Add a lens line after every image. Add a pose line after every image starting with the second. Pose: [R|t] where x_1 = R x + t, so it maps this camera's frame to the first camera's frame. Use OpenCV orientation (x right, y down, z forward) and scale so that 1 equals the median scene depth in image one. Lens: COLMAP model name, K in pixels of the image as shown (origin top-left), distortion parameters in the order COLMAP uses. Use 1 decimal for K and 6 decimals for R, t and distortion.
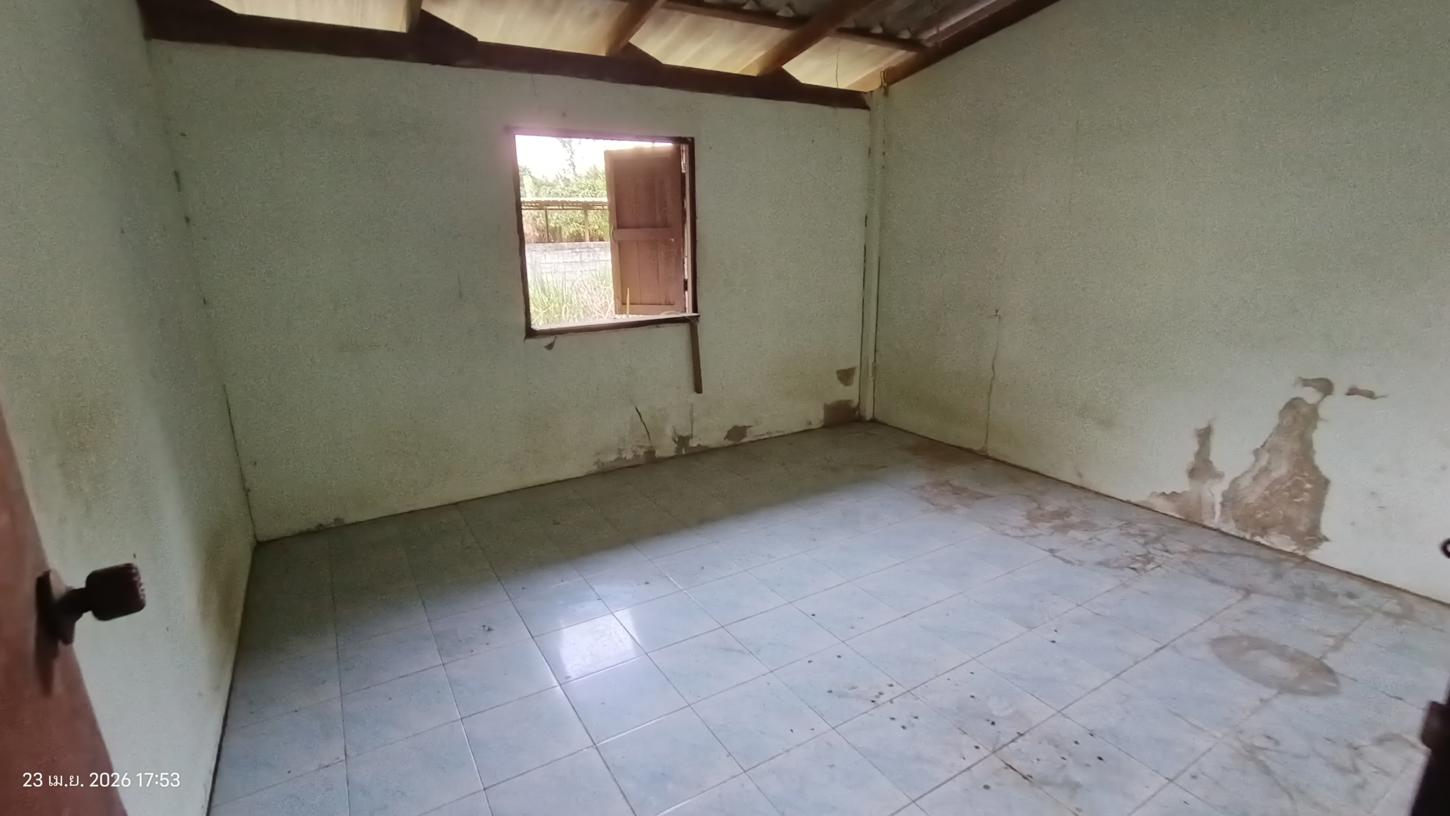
lens RADIAL K [[663.7, 0, 722.1], [0, 663.7, 409.2], [0, 0, 1]] dist [0.000119, 0.000105]
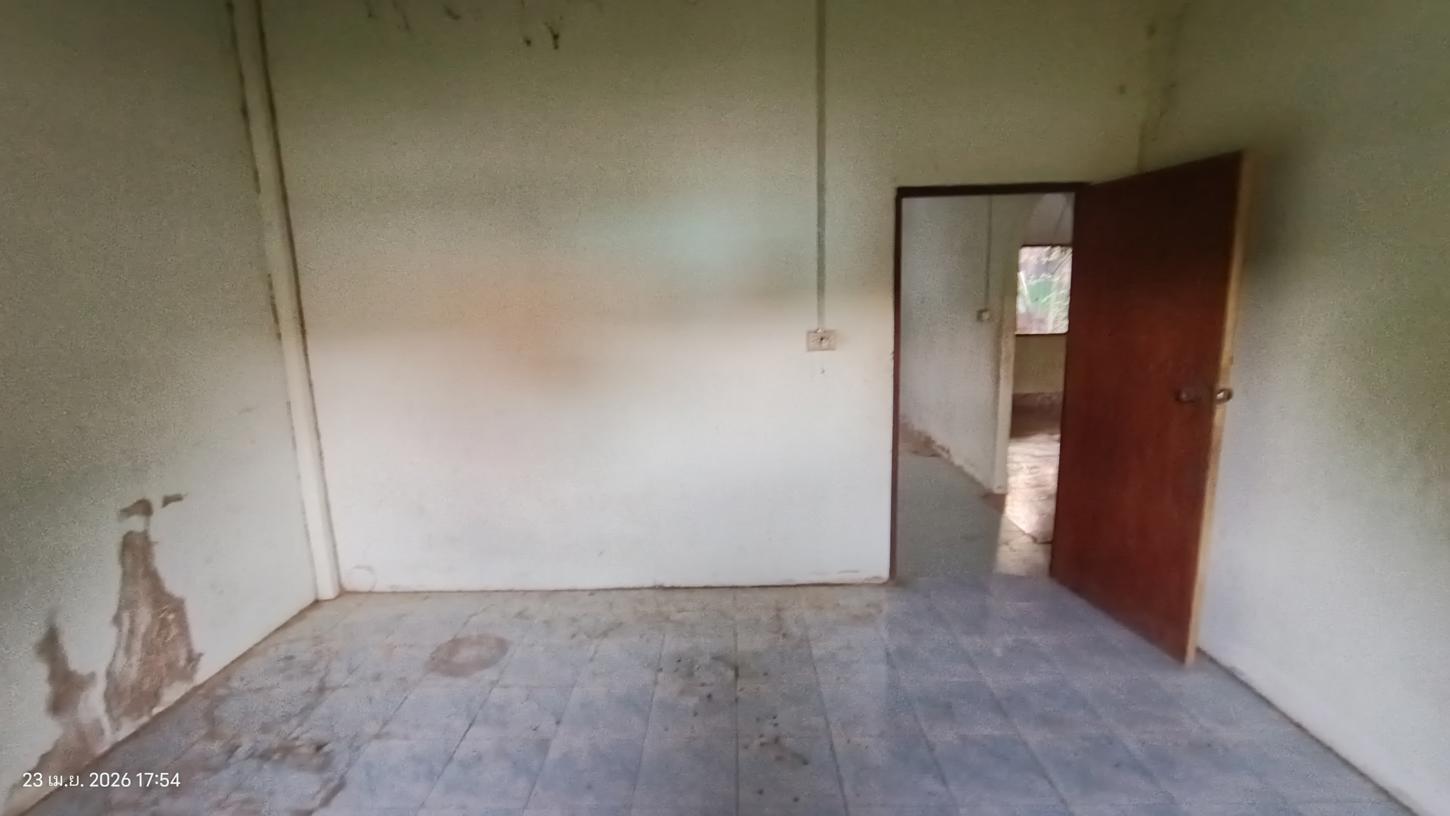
lens RADIAL K [[663.7, 0, 724.2], [0, 663.7, 413.3], [0, 0, 1]] dist [0.000119, 0.000105]
pose [[-0.830433, -0.067321, 0.553037, -0.182523], [0.175668, 0.910392, 0.374603, -0.322525], [-0.528699, 0.408234, -0.744193, 1.138651]]
